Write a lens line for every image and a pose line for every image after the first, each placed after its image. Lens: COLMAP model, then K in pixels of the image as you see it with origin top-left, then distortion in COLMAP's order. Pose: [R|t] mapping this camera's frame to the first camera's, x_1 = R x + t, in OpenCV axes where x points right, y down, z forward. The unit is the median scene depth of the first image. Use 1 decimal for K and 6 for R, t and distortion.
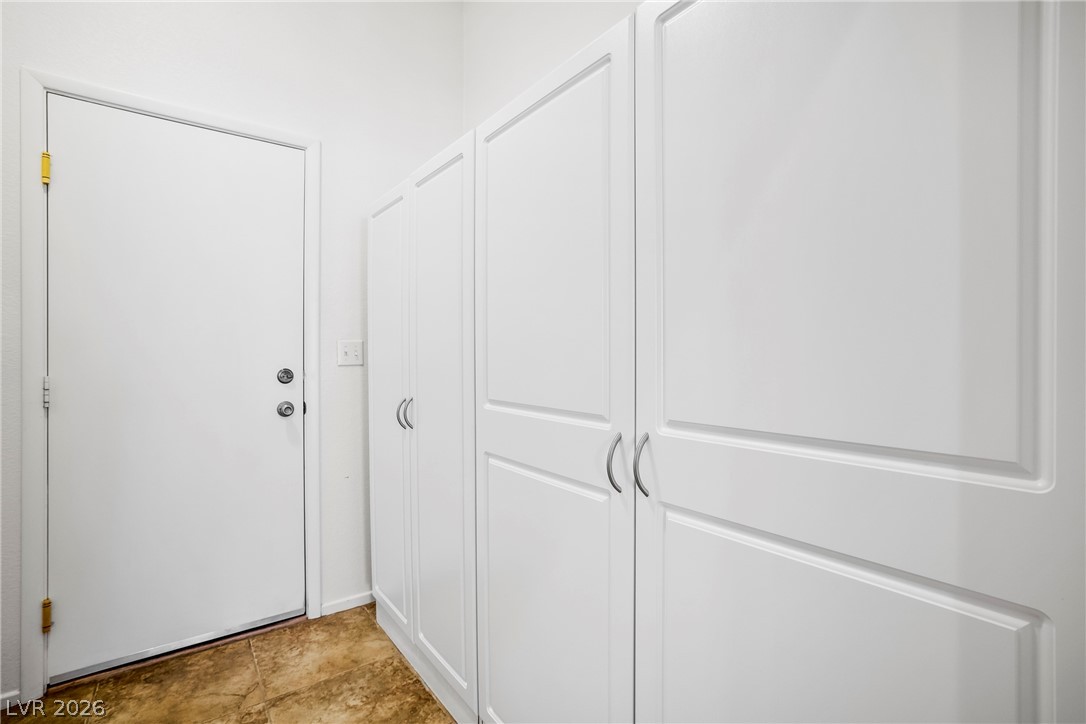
lens RADIAL K [[509.1, 0, 543.2], [0, 509.1, 361.0], [0, 0, 1]] dist [-0.027075, 0.001859]
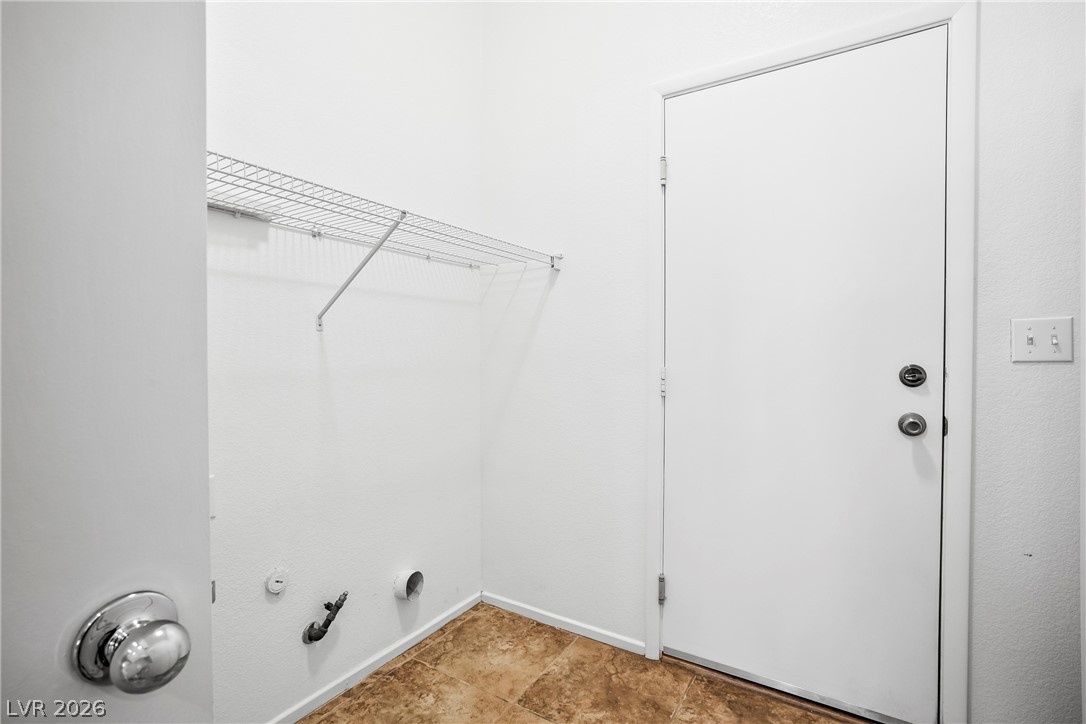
lens RADIAL K [[509.1, 0, 542.6], [0, 509.1, 362.2], [0, 0, 1]] dist [-0.027075, 0.001859]
pose [[0.369275, 0.018118, -0.929144, -0.085131], [-0.003944, 0.999831, 0.017929, 0.001760], [0.929312, -0.002956, 0.369284, 0.348142]]
